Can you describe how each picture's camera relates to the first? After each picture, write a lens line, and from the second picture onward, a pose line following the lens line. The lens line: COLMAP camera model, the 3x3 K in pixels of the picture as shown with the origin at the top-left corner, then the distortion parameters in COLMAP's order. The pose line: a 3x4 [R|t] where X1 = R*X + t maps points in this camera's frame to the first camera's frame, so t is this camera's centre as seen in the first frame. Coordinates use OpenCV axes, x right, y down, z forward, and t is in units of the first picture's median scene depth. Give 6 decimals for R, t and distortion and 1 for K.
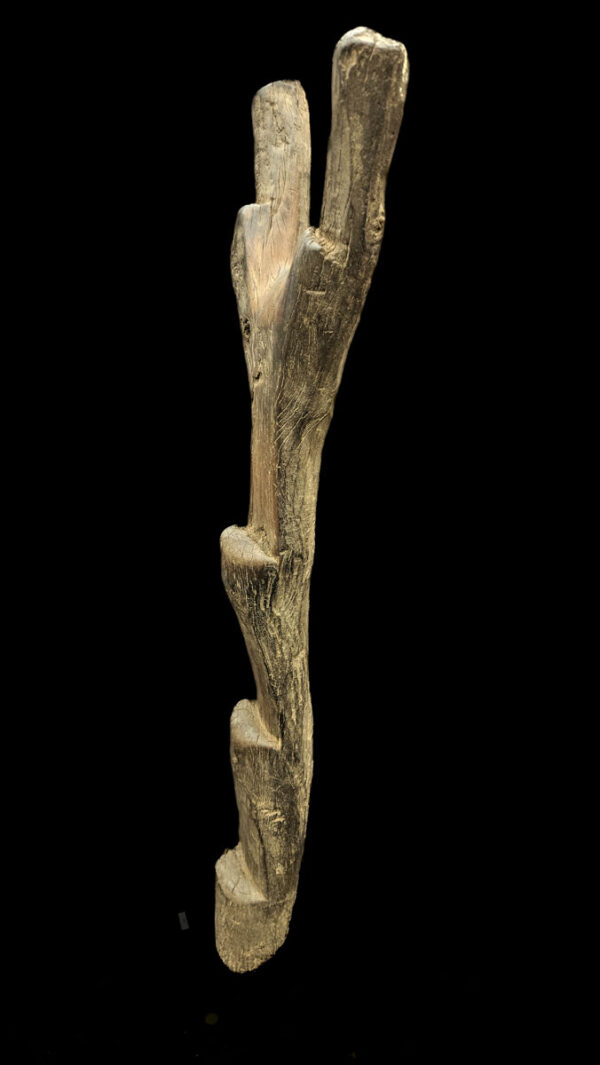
lens RADIAL K [[712.0, 0, 294.4], [0, 712.0, 534.3], [0, 0, 1]] dist [0.053047, -0.012783]
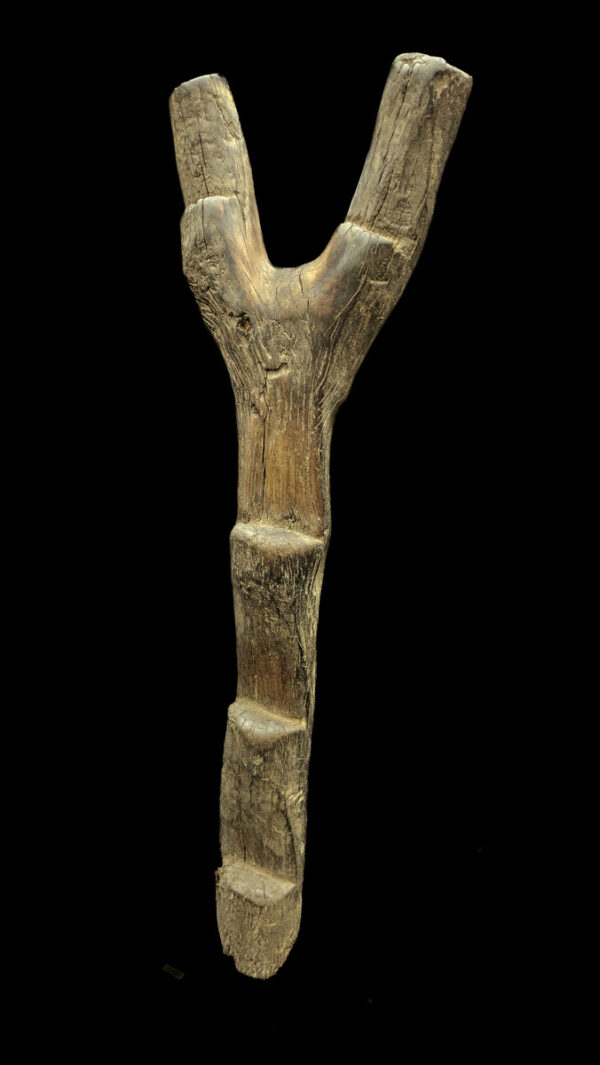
lens RADIAL K [[712.0, 0, 301.7], [0, 712.0, 530.9], [0, 0, 1]] dist [0.053047, -0.012783]
pose [[0.740999, -0.229769, 0.630973, -0.758246], [0.234531, 0.969019, 0.077441, -0.070069], [-0.629218, 0.090599, 0.771930, 0.226232]]
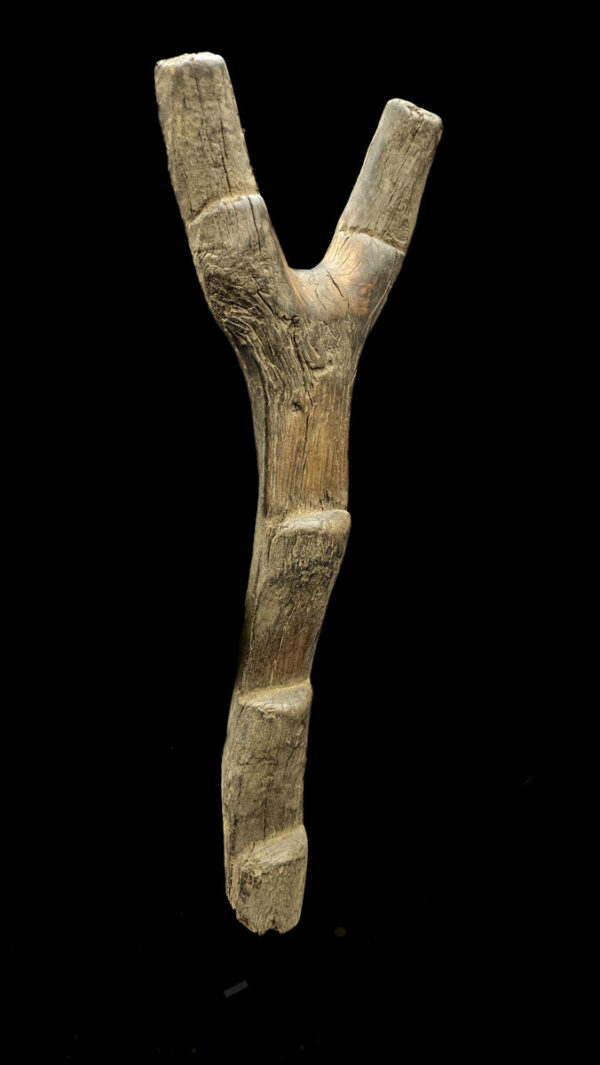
lens RADIAL K [[712.0, 0, 305.9], [0, 712.0, 529.0], [0, 0, 1]] dist [0.053047, -0.012783]
pose [[-0.196763, -0.389097, 0.899938, -1.188235], [0.277779, 0.858149, 0.431763, -0.511930], [-0.940278, 0.334939, -0.060769, 1.238927]]
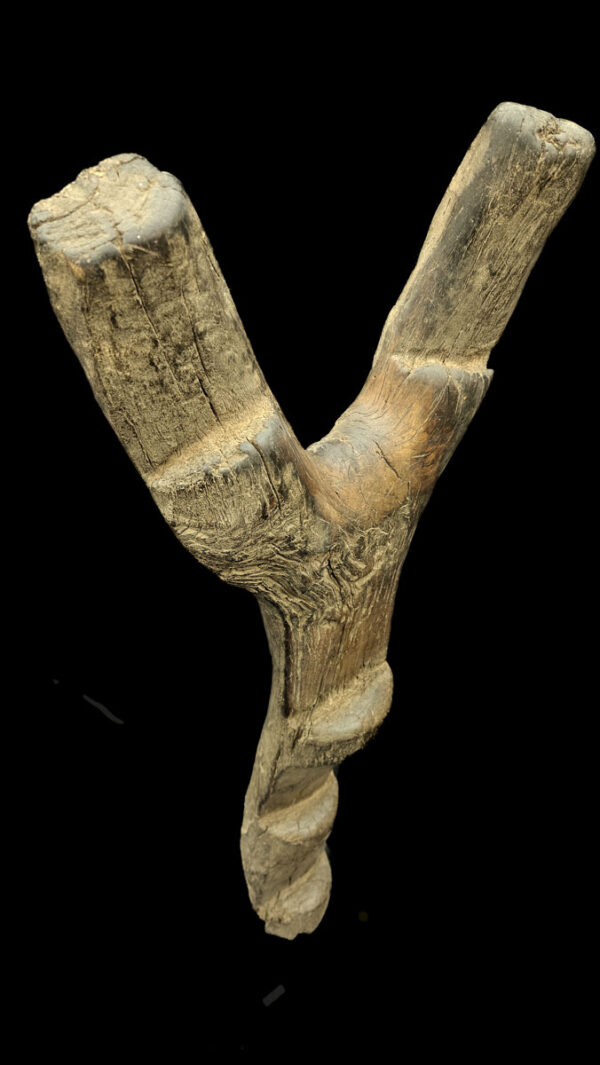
lens RADIAL K [[712.0, 0, 300.3], [0, 712.0, 532.8], [0, 0, 1]] dist [0.053047, -0.012783]
pose [[-0.300201, -0.737086, 0.605461, -0.461985], [0.279640, 0.538843, 0.794638, -0.876549], [-0.911965, 0.407863, 0.044358, 1.070800]]
